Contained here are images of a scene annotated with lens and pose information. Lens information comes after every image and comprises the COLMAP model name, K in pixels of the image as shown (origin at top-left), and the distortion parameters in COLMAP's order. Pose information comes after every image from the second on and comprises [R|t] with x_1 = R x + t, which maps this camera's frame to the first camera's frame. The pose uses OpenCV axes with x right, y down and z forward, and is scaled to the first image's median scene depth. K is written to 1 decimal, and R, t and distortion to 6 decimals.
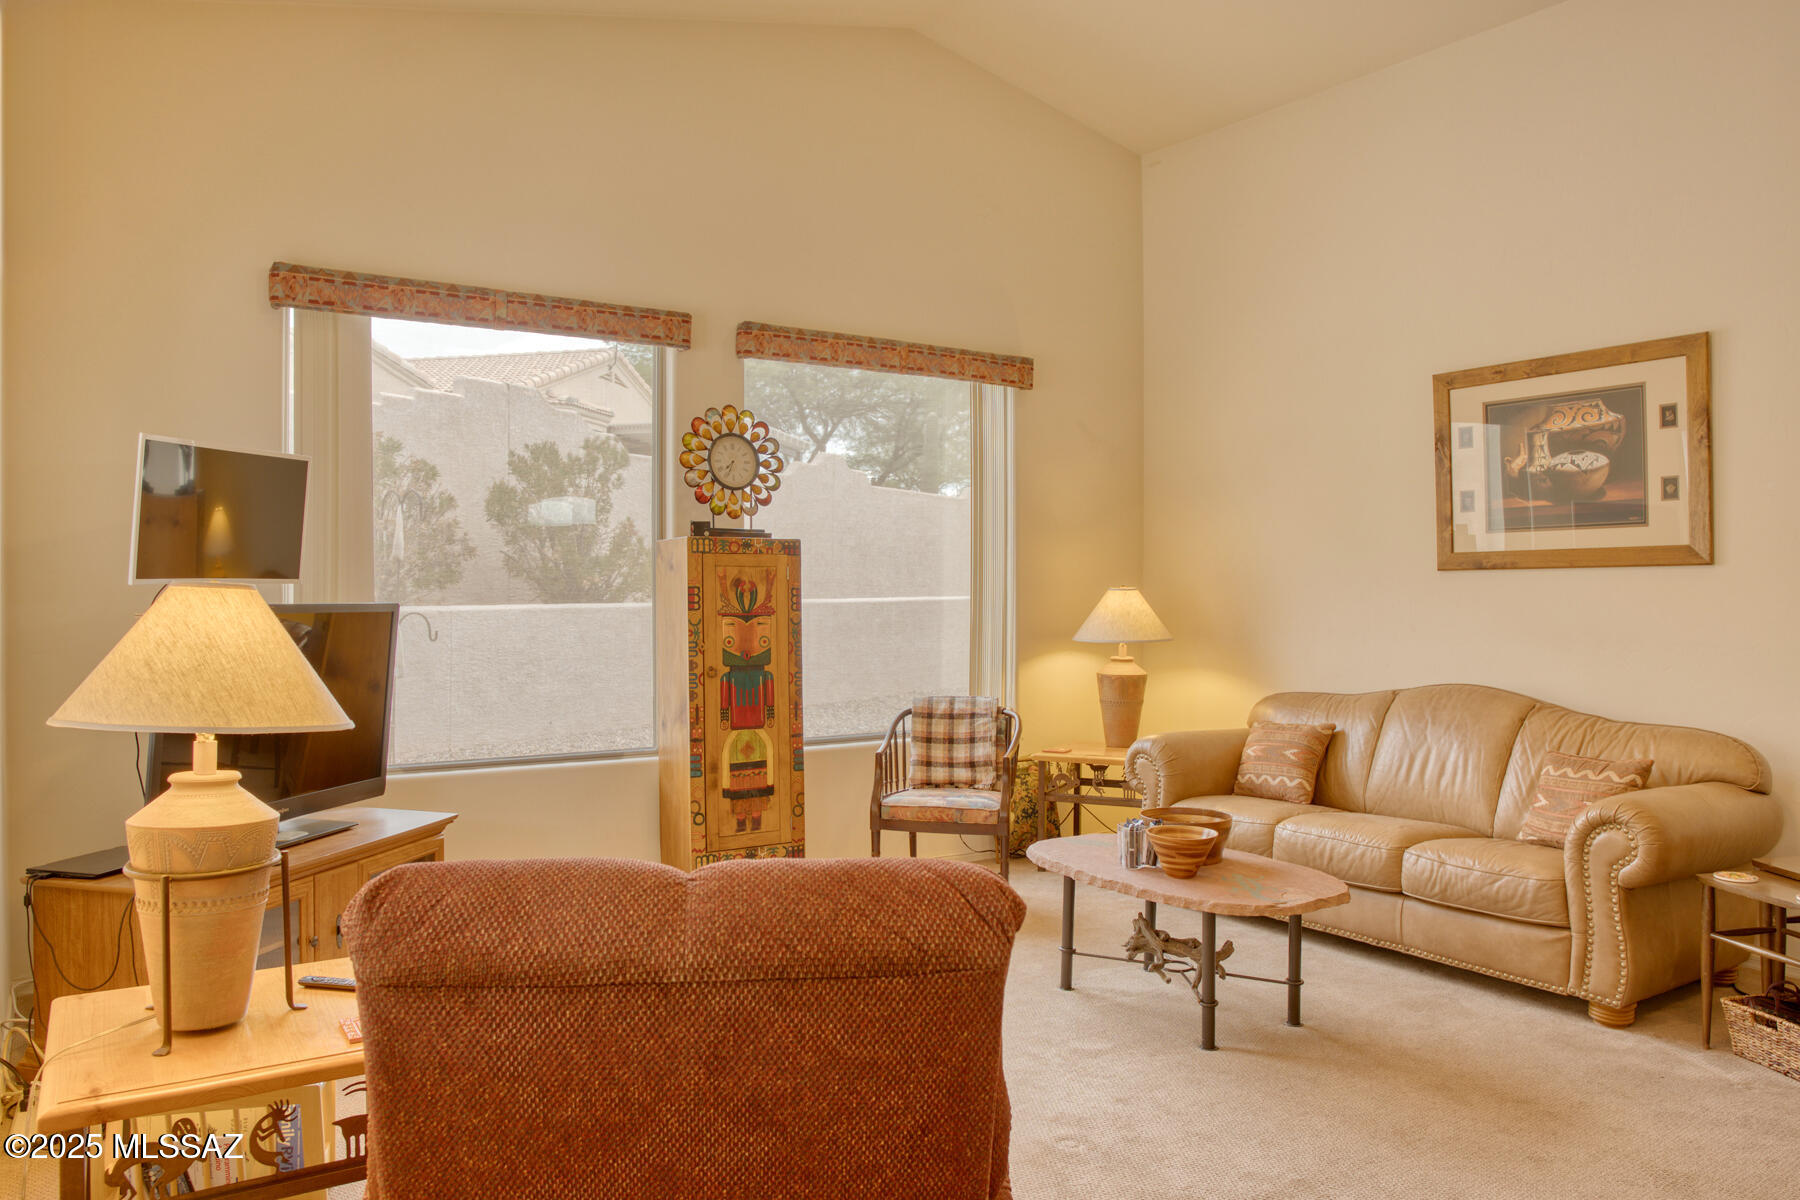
lens RADIAL K [[1269.2, 0, 853.8], [0, 1269.2, 590.5], [0, 0, 1]] dist [-0.093133, 0.055493]
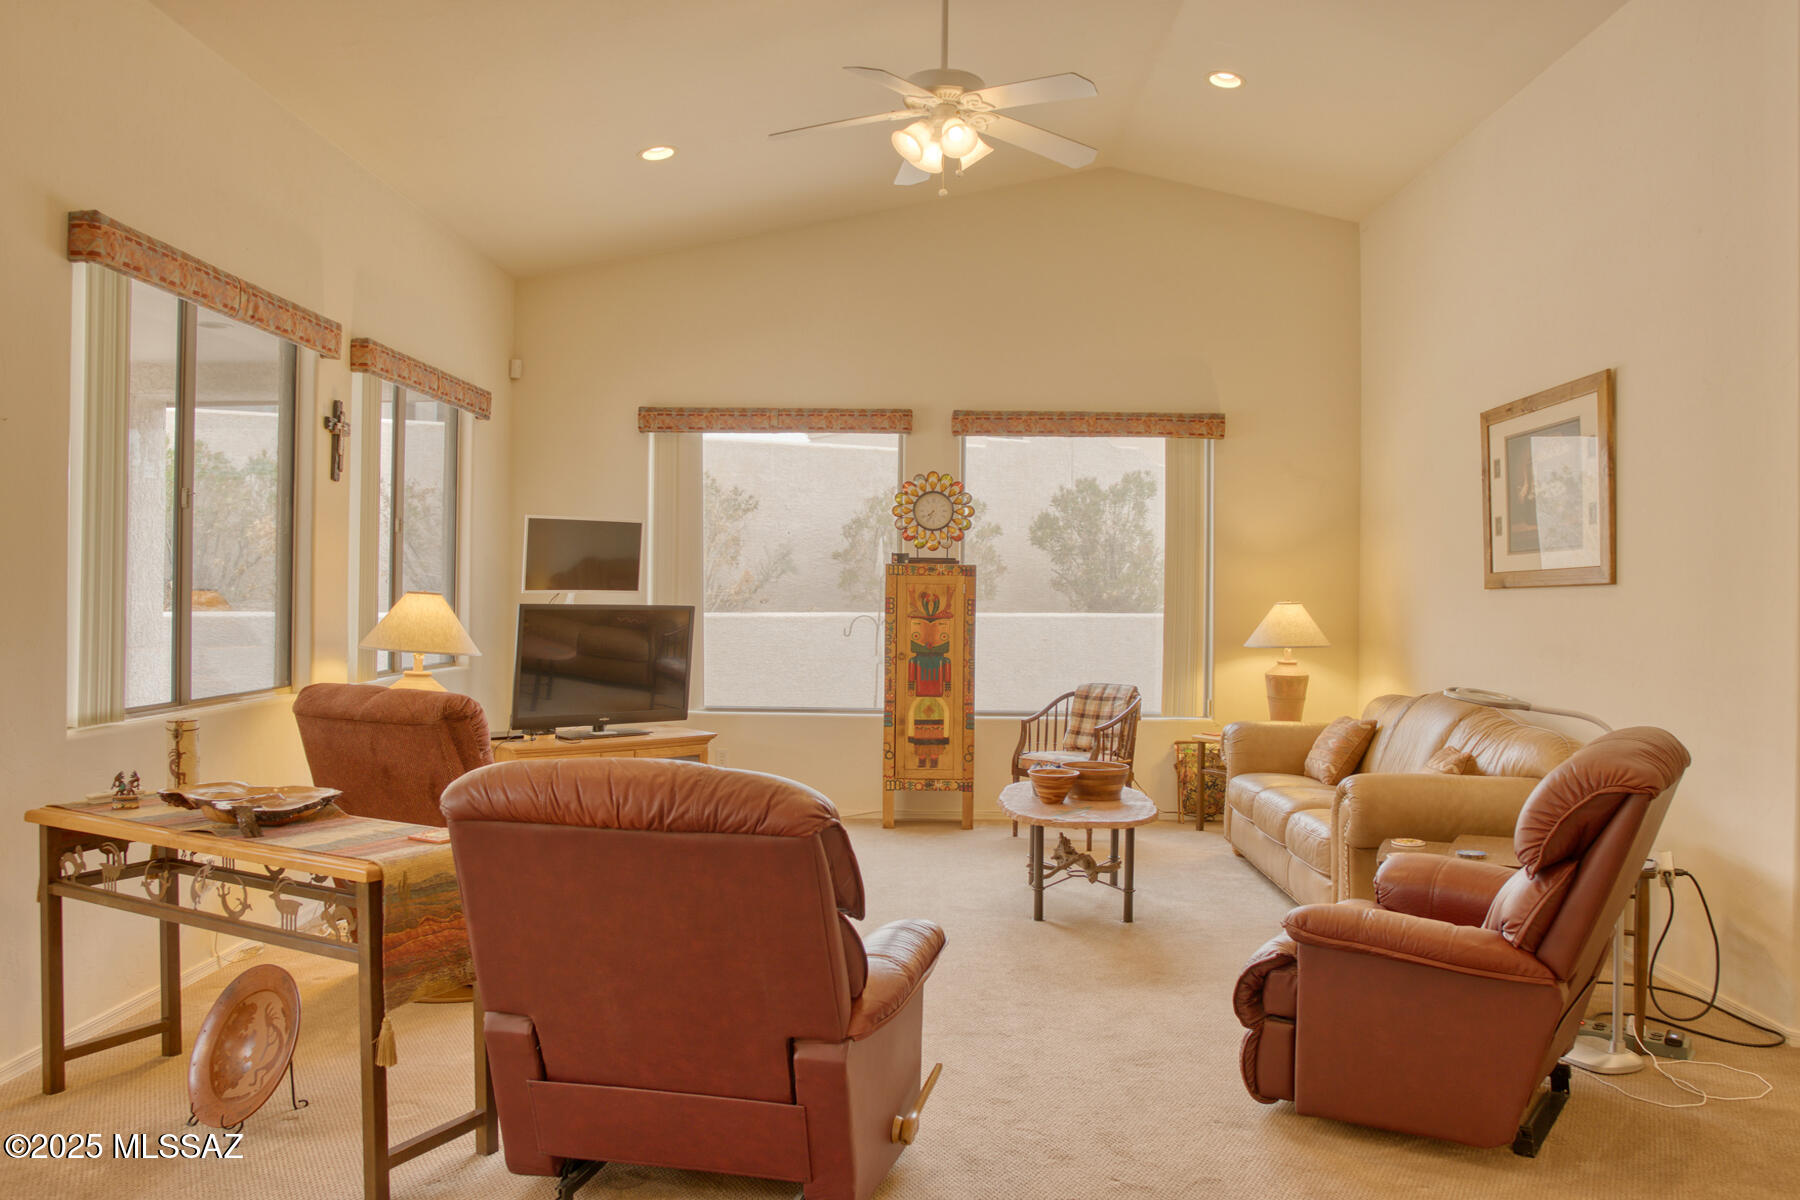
lens RADIAL K [[1269.2, 0, 938.0], [0, 1269.2, 595.8], [0, 0, 1]] dist [-0.093133, 0.055493]
pose [[0.842221, 0.007438, -0.539082, 0.689896], [-0.010871, 0.999936, -0.003188, -0.001011], [0.539023, 0.008546, 0.842248, -0.208043]]
